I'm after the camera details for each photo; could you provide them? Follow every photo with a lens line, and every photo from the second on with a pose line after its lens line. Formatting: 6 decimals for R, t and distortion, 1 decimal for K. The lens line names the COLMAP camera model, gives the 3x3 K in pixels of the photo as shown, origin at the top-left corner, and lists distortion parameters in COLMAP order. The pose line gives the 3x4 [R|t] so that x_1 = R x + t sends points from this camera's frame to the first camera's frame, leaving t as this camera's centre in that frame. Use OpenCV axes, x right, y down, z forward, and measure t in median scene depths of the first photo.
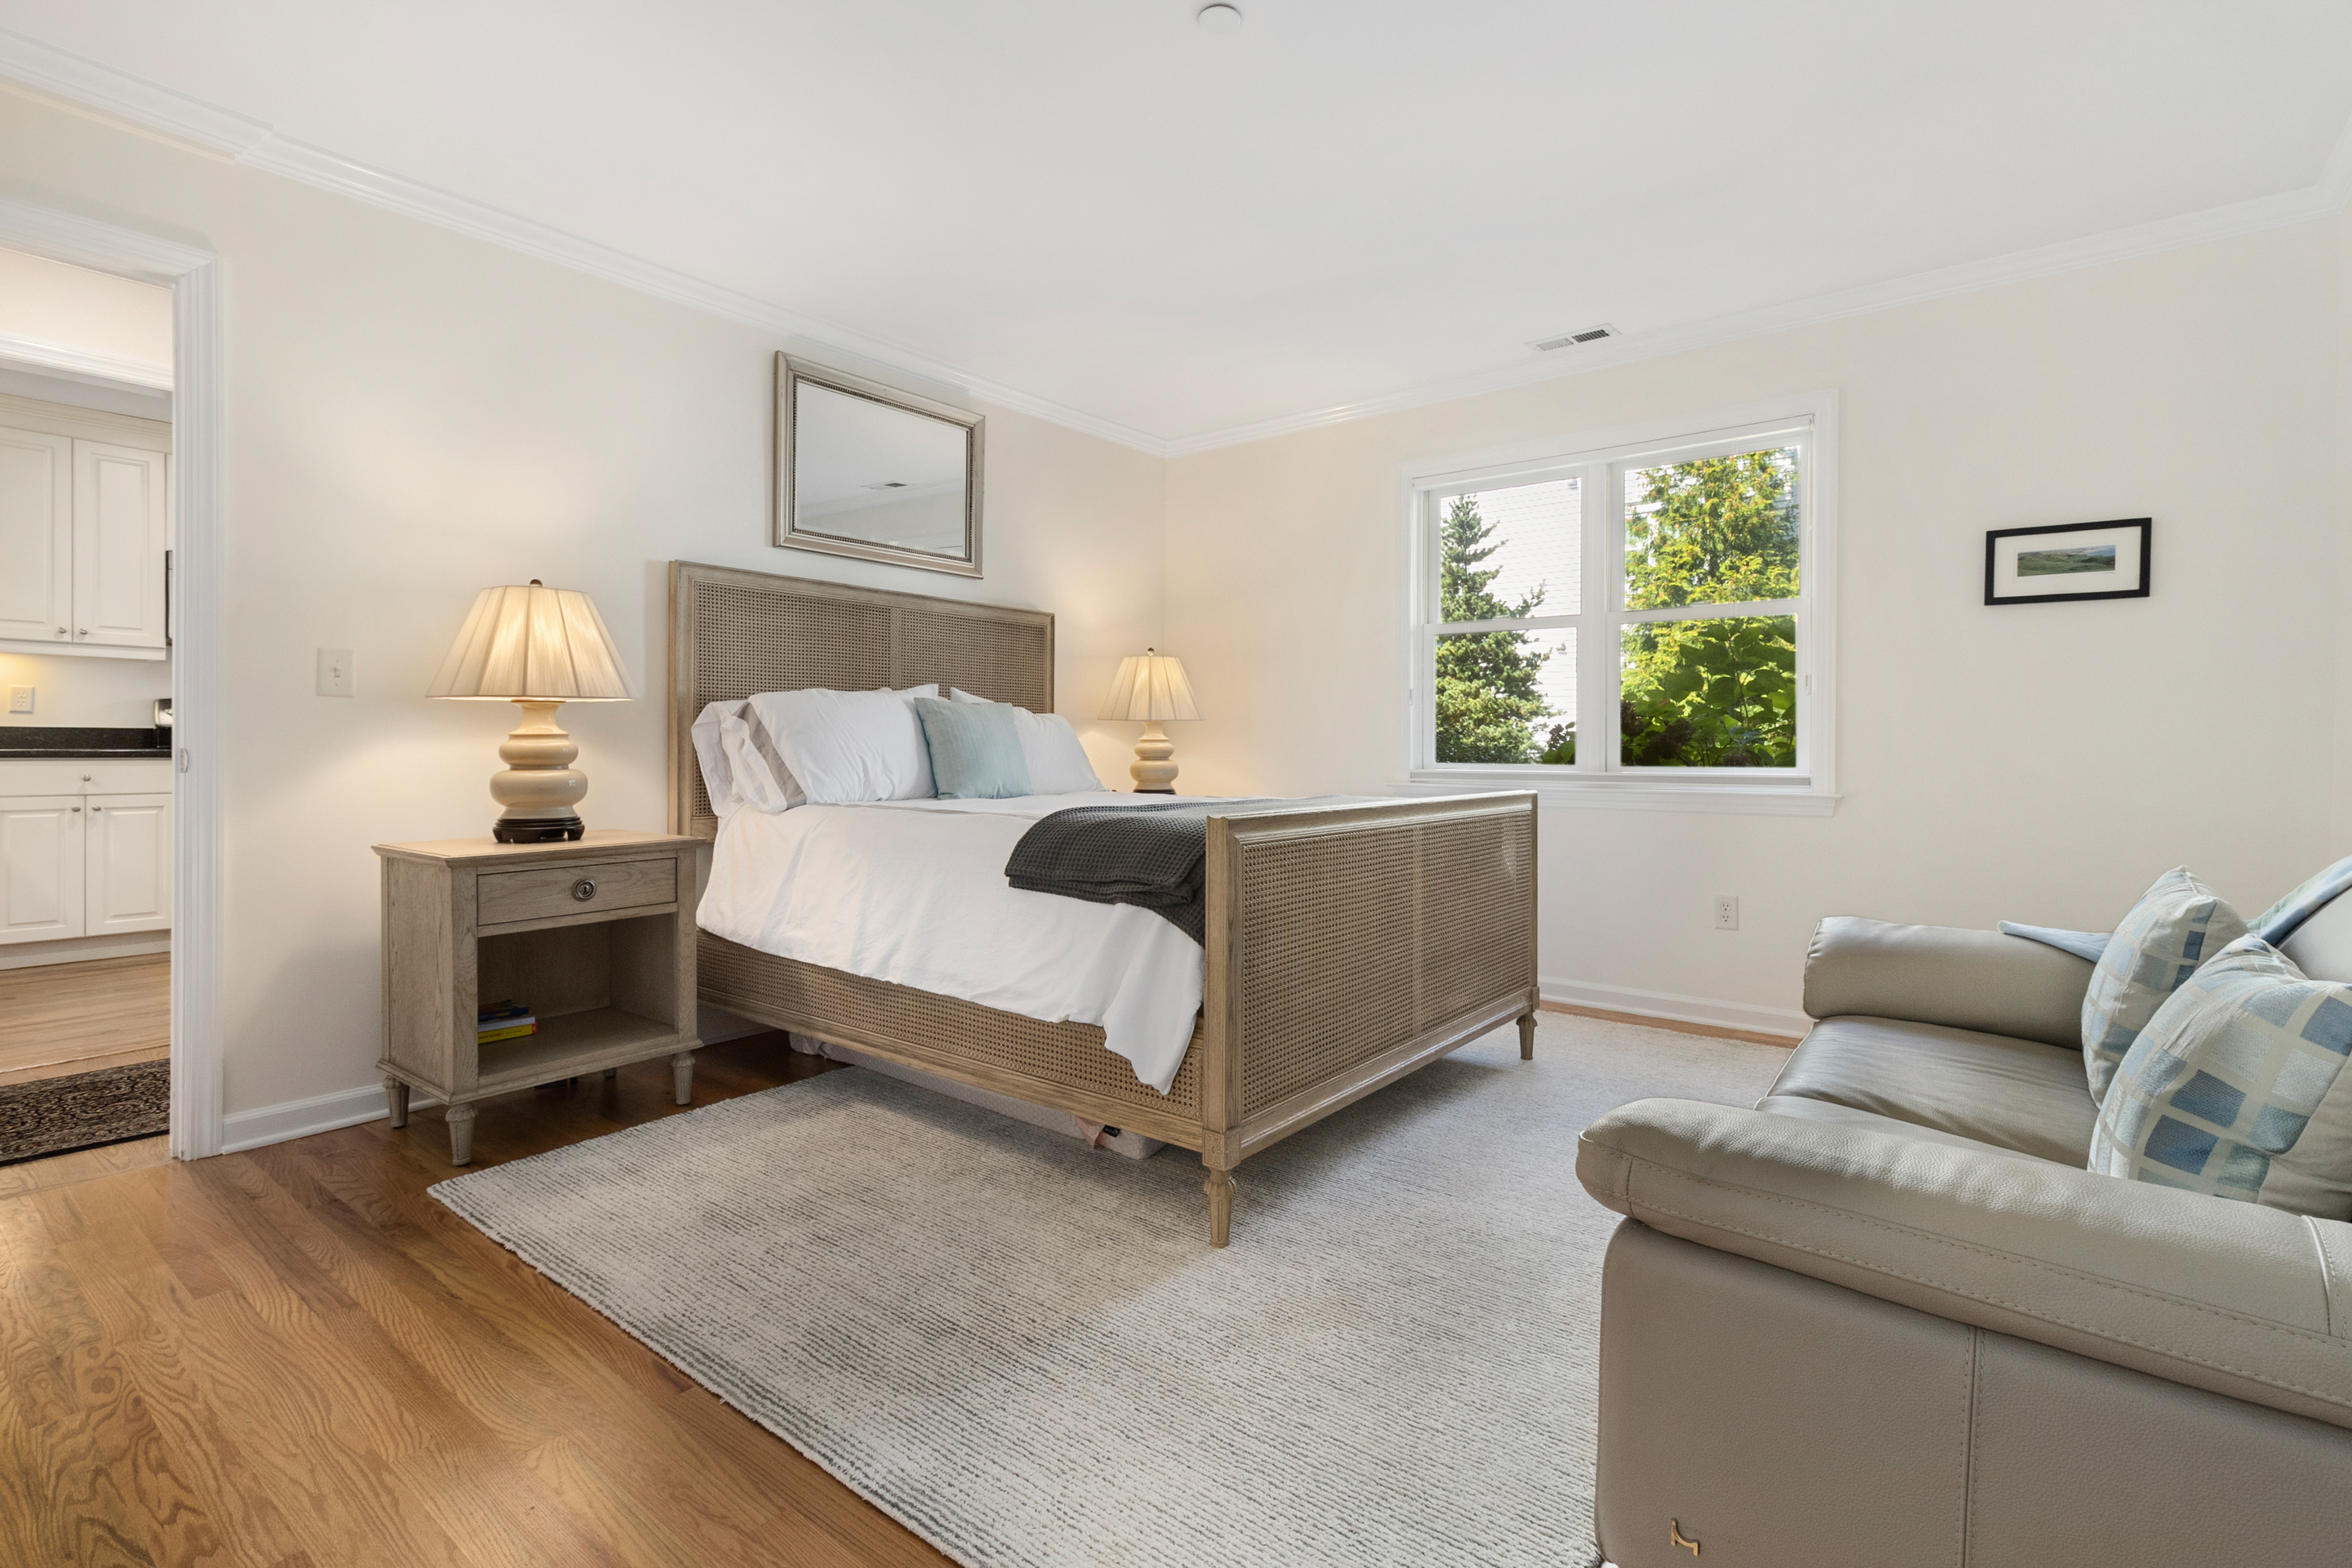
lens RADIAL K [[1085.3, 0, 1187.1], [0, 1085.3, 746.2], [0, 0, 1]] dist [0.002969, 0.000412]
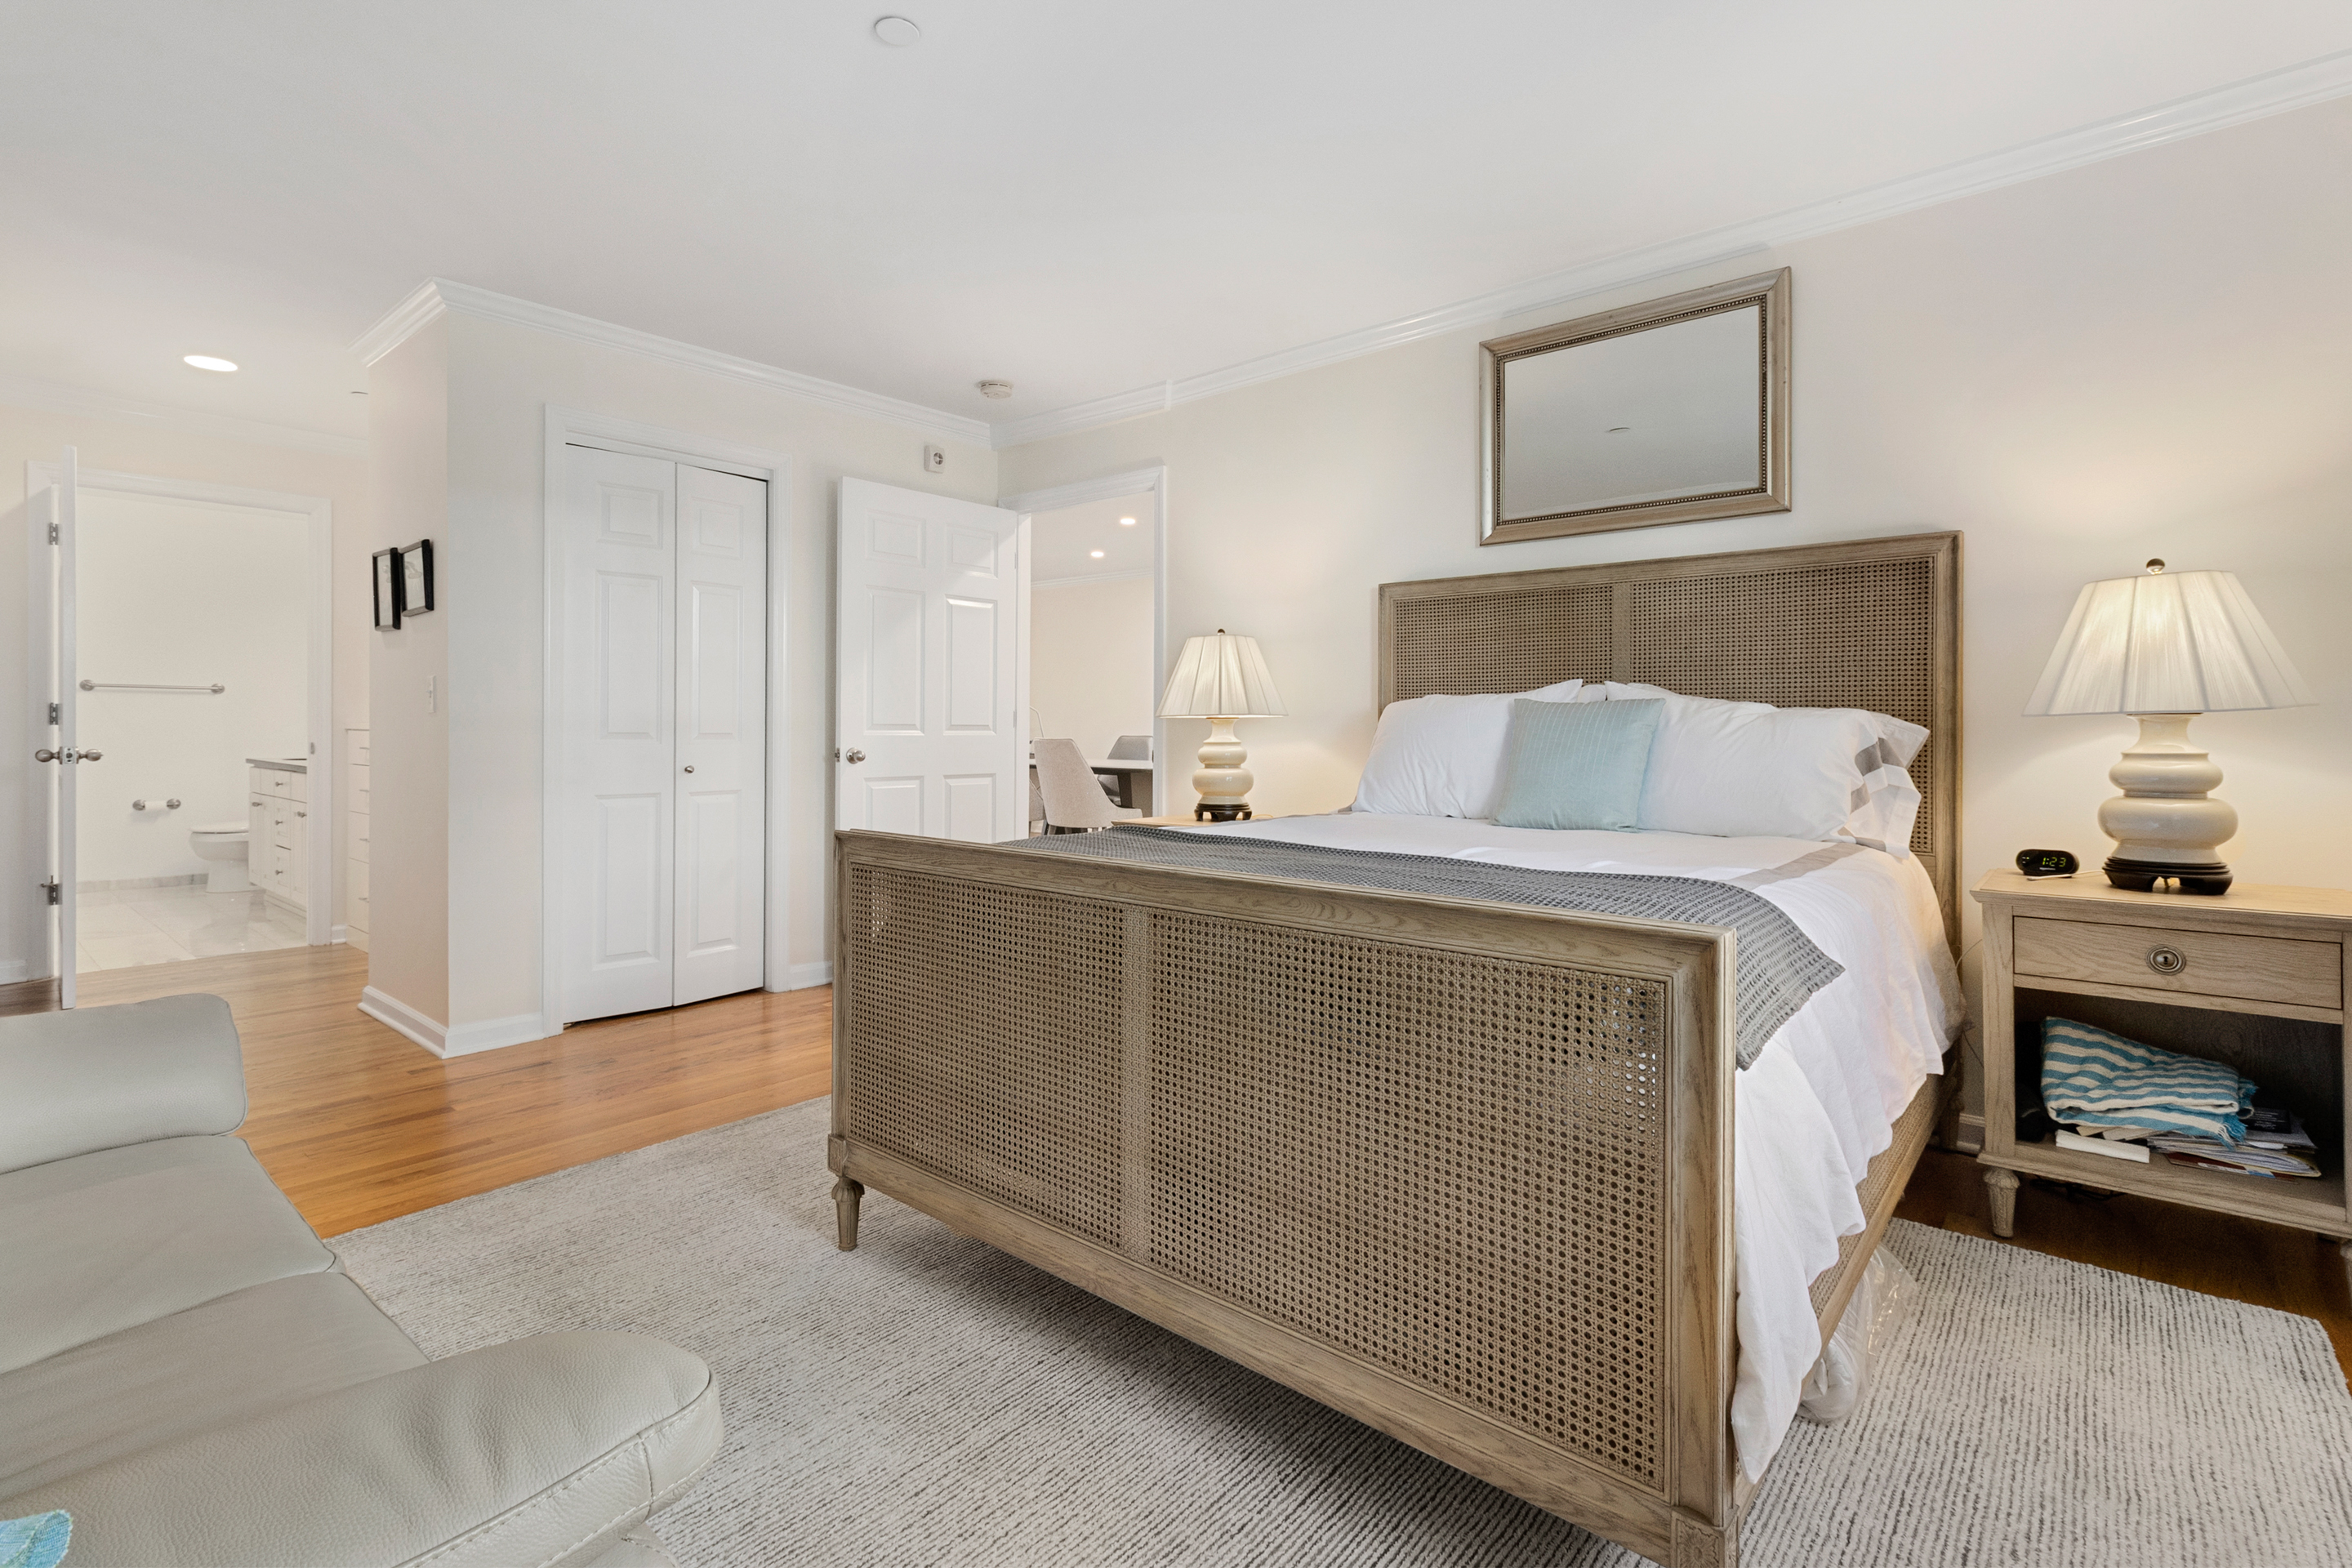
lens RADIAL K [[1101.5, 0, 1178.6], [0, 1101.5, 724.5], [0, 0, 1]] dist [0.016338, -0.000133]
pose [[-0.052697, -0.023731, -0.998329, 0.555133], [-0.019329, 0.999555, -0.022740, -0.000462], [0.998423, 0.018099, -0.053132, 0.735221]]
